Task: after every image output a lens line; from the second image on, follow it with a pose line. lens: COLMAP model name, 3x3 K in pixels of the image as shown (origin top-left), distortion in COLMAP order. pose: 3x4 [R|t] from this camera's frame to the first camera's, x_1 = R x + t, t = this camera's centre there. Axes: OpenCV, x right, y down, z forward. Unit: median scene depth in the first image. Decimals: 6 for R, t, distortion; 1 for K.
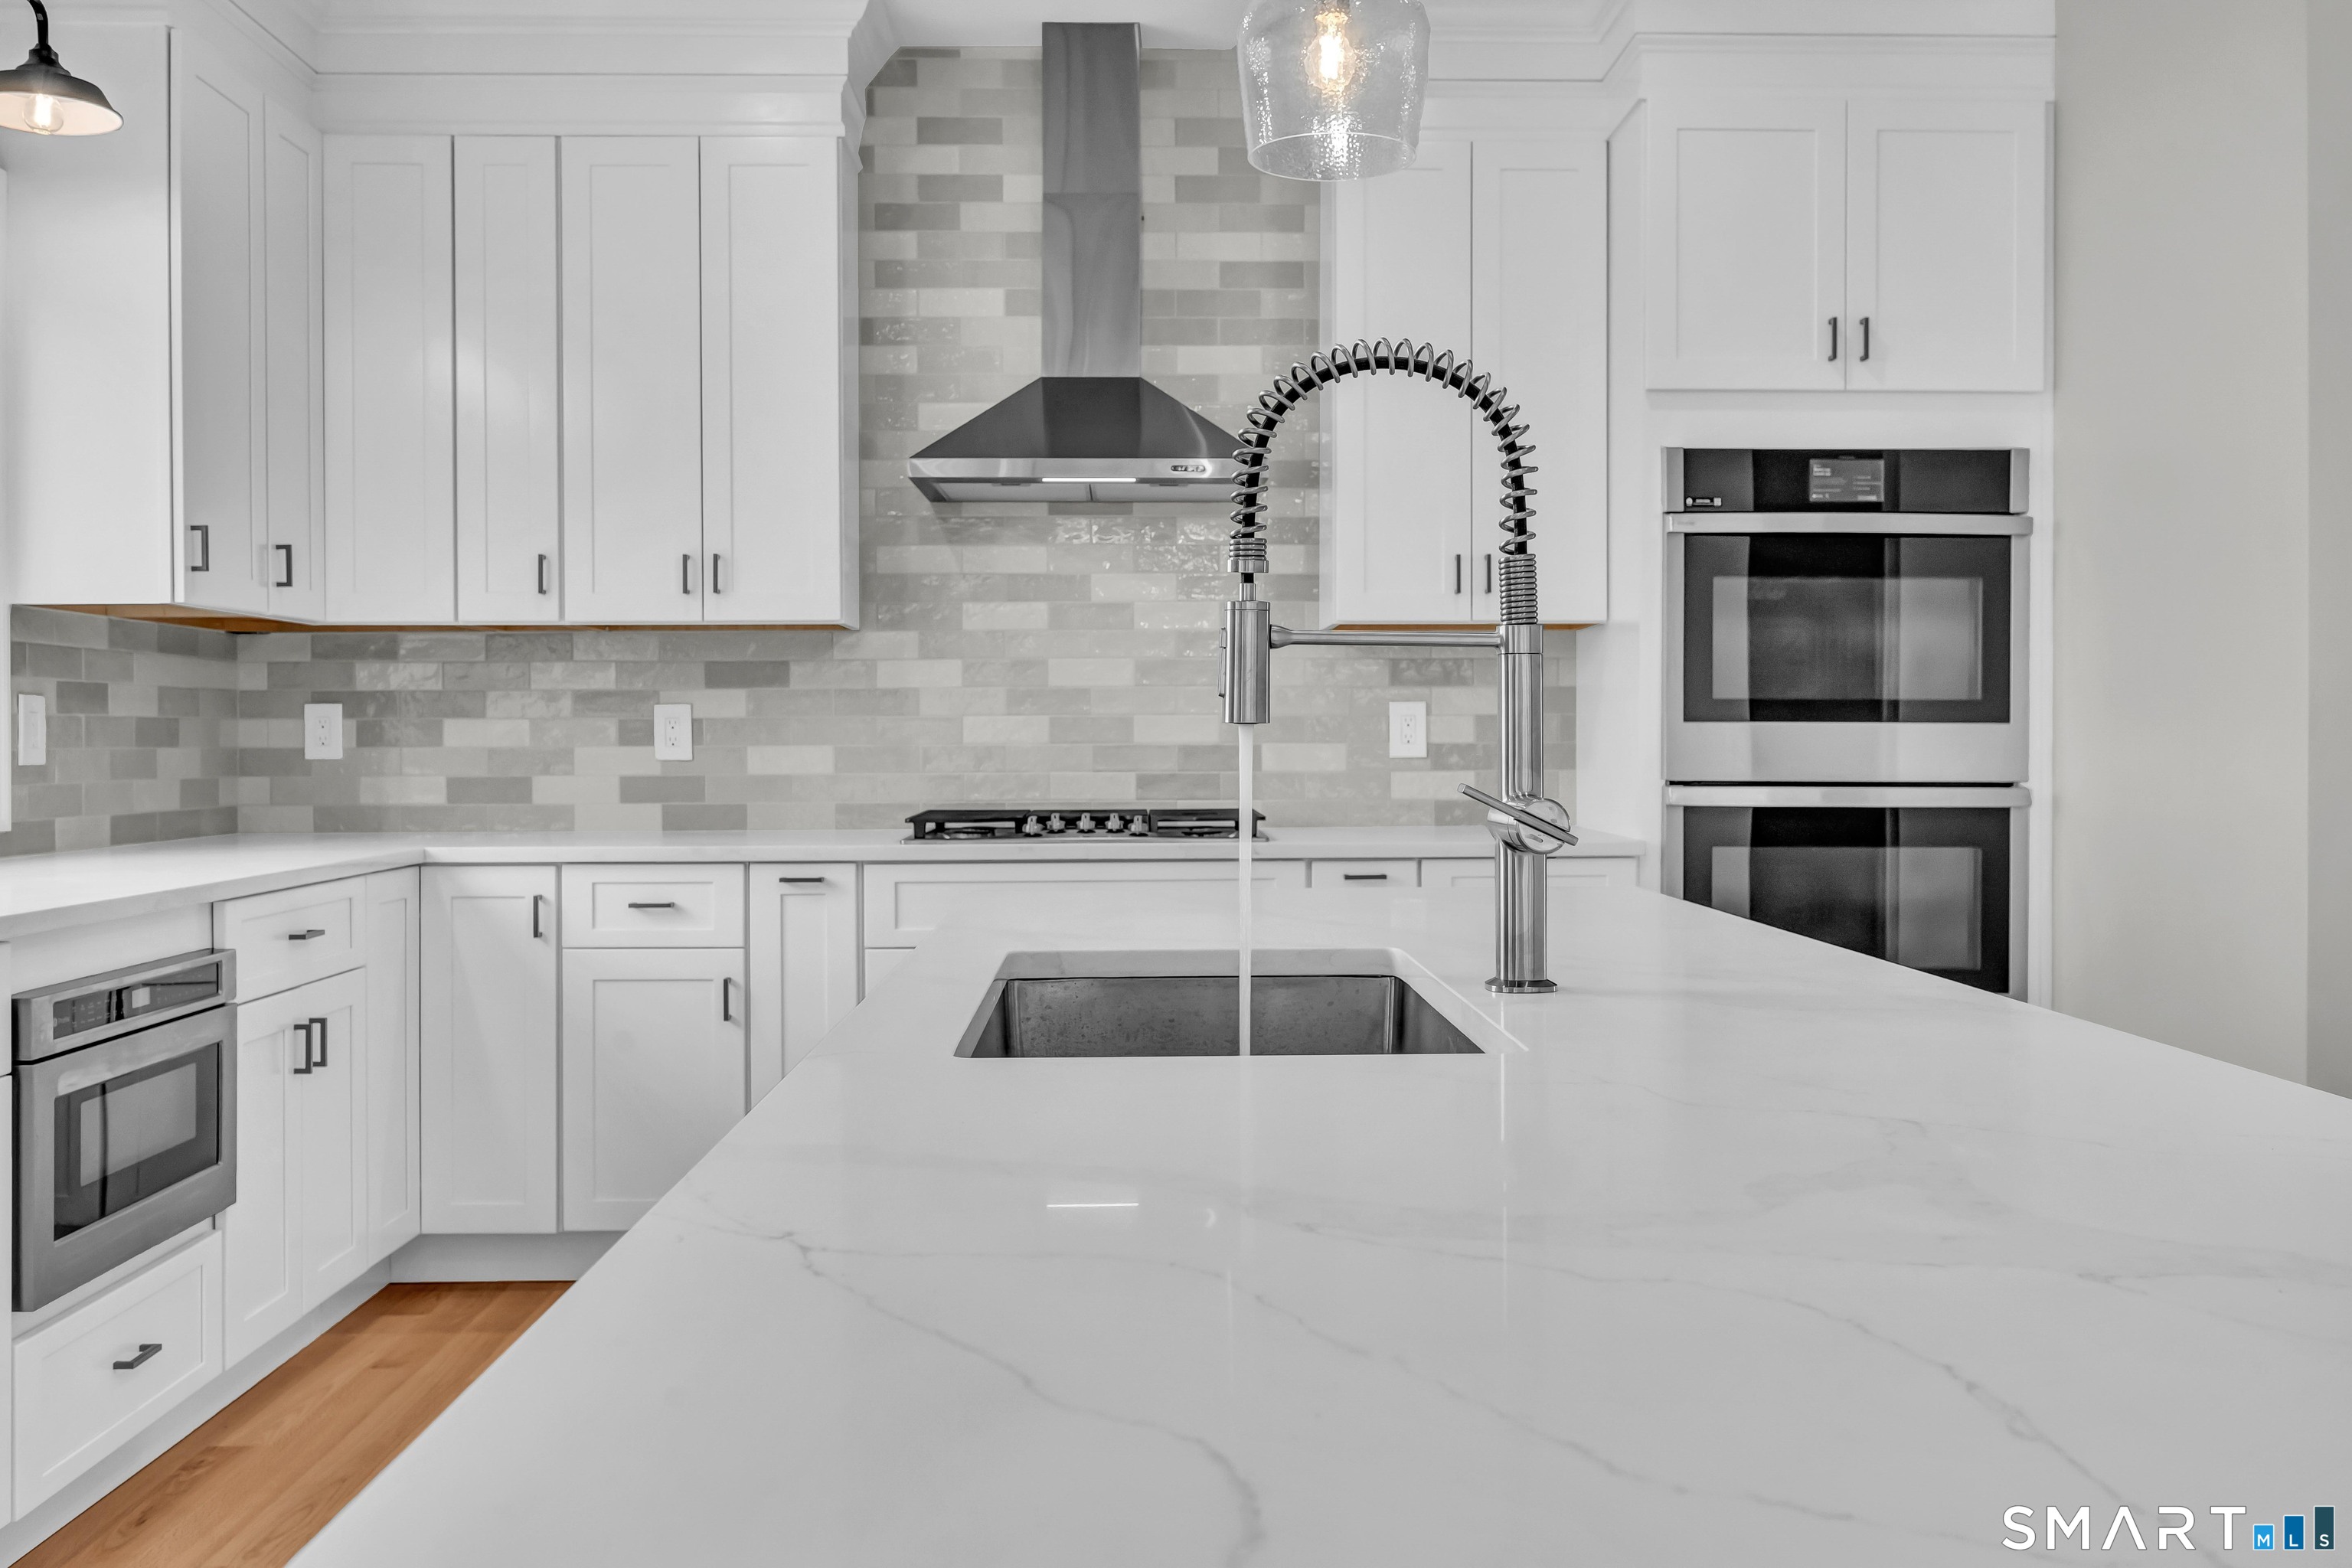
lens RADIAL K [[2042.9, 0, 1176.8], [0, 2042.9, 778.9], [0, 0, 1]] dist [-0.009004, 0.009115]
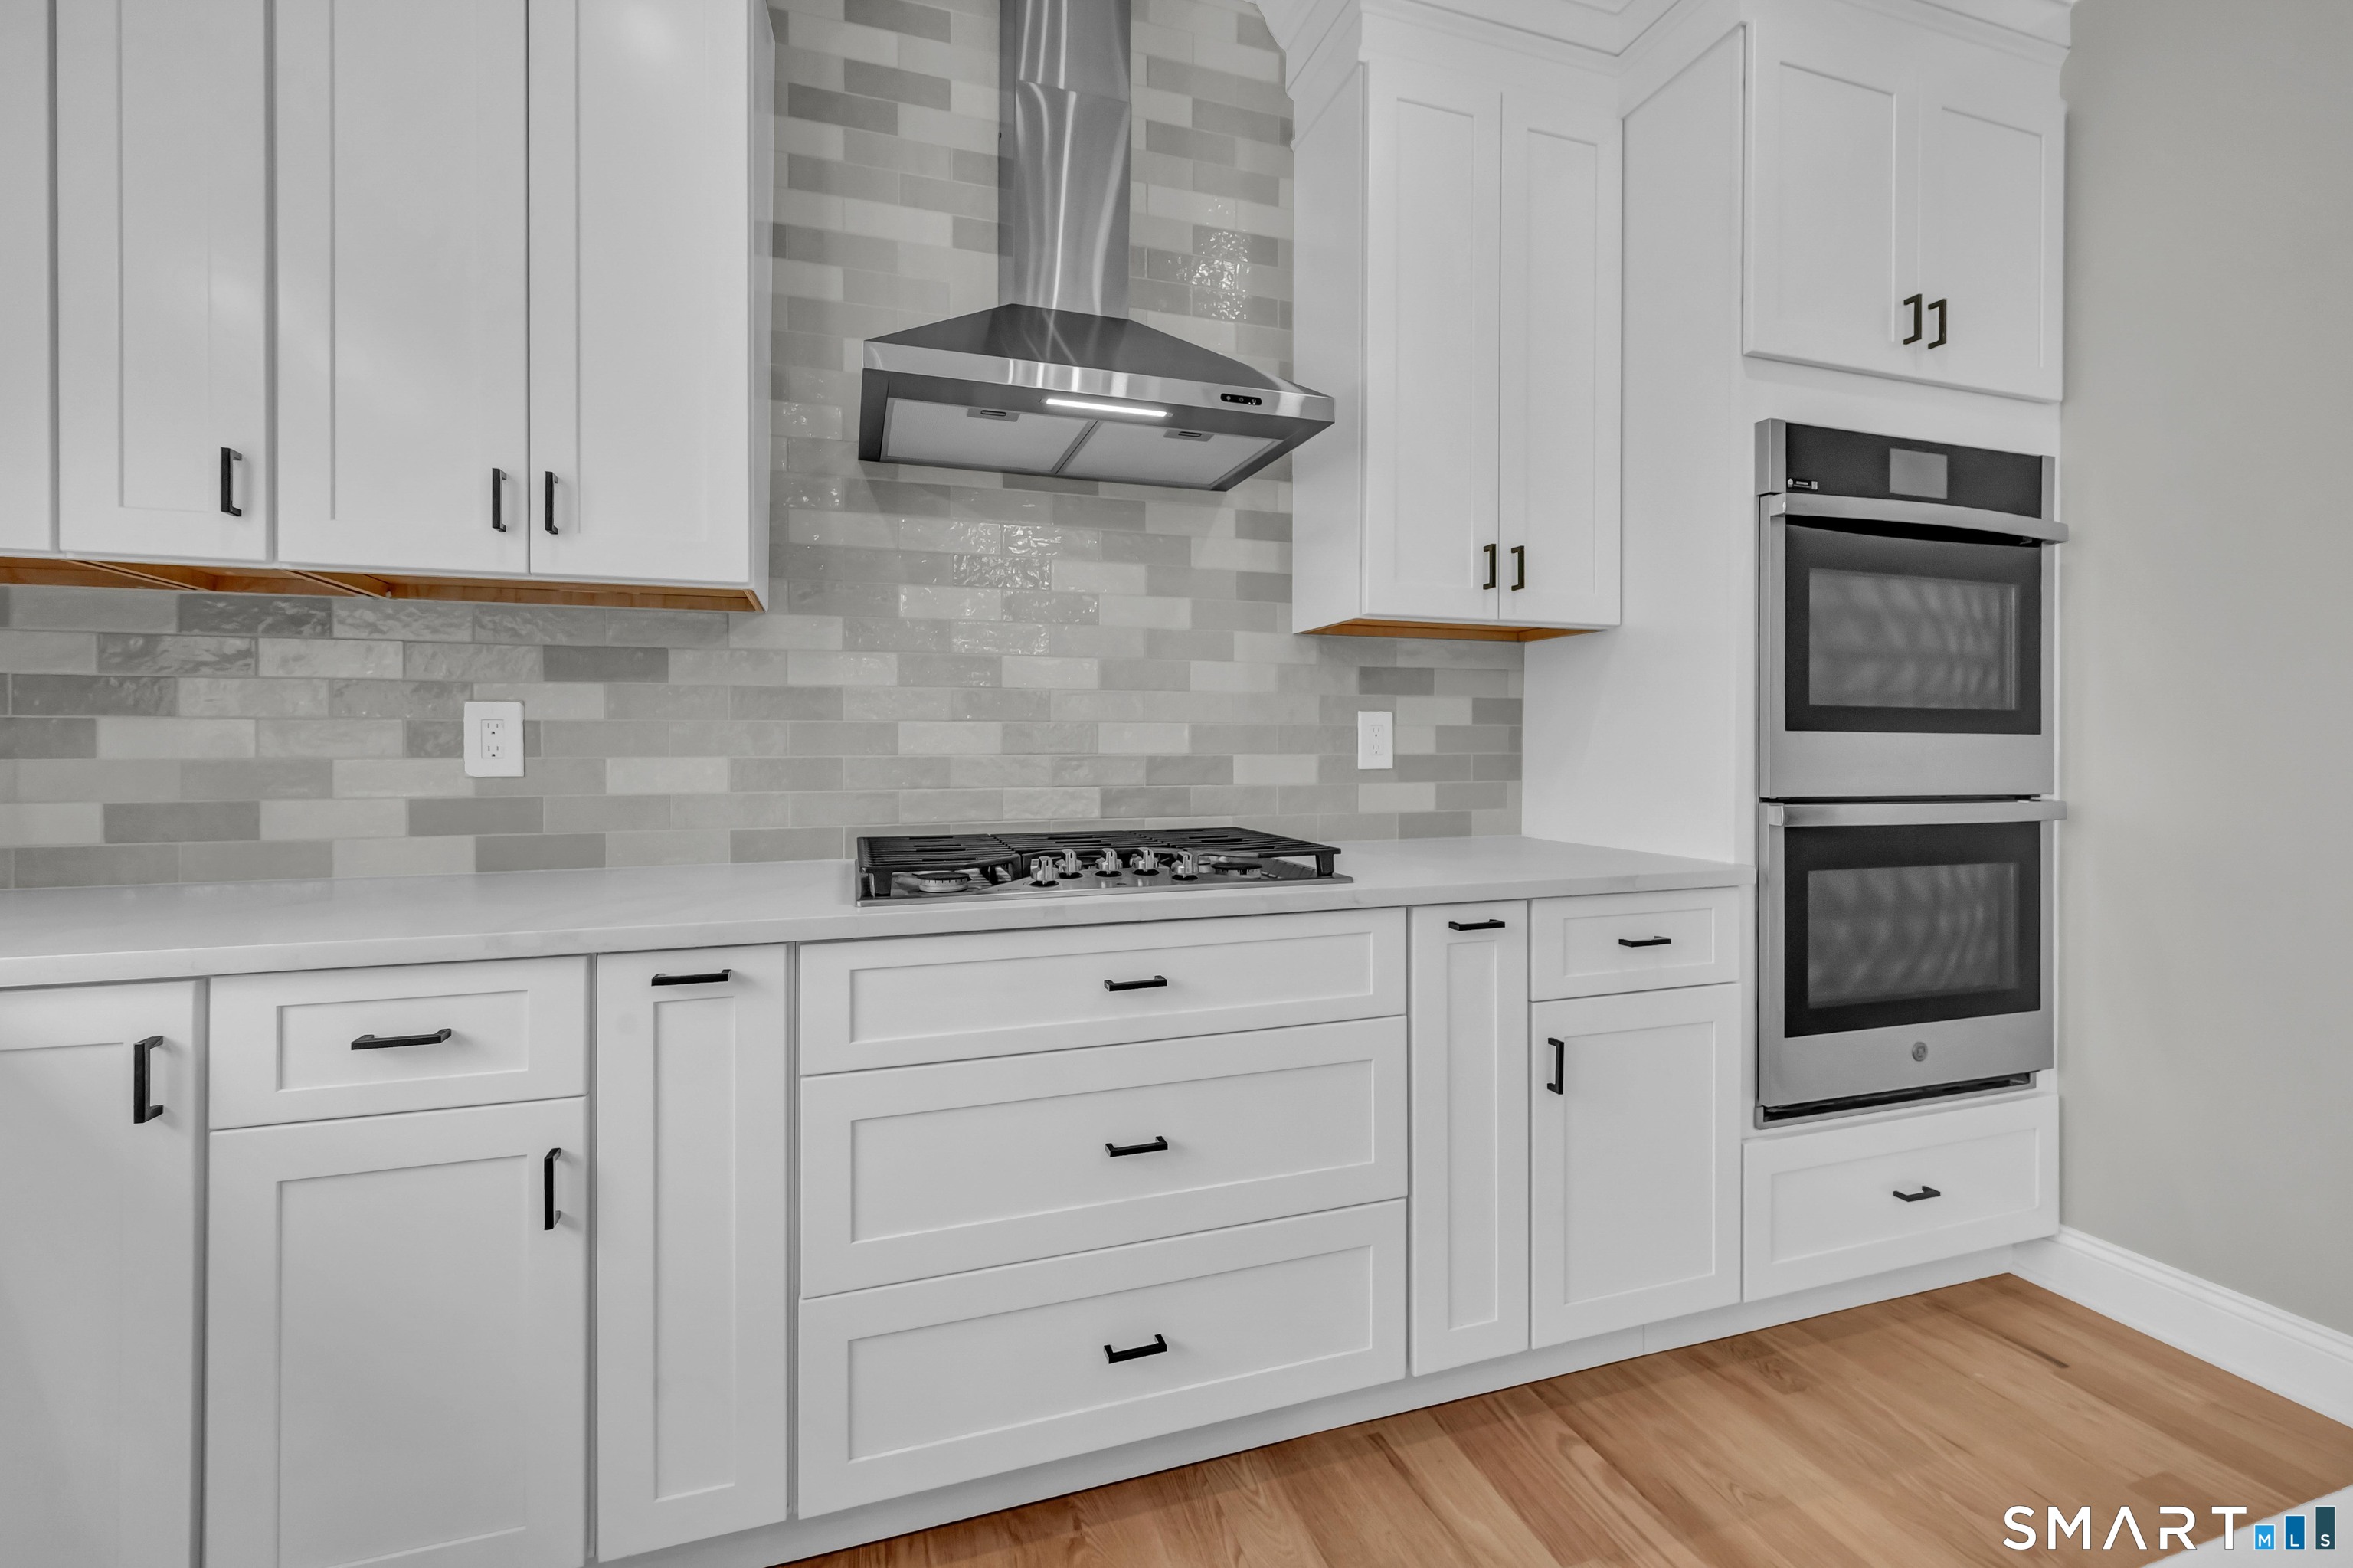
lens RADIAL K [[1006.9, 0, 1174.5], [0, 1006.9, 749.4], [0, 0, 1]] dist [0.000967, -0.000331]
pose [[0.959132, 0.002158, 0.282950, -0.114167], [0.003917, 0.999774, -0.020900, -0.010530], [-0.282931, 0.021154, 0.958907, 0.584558]]
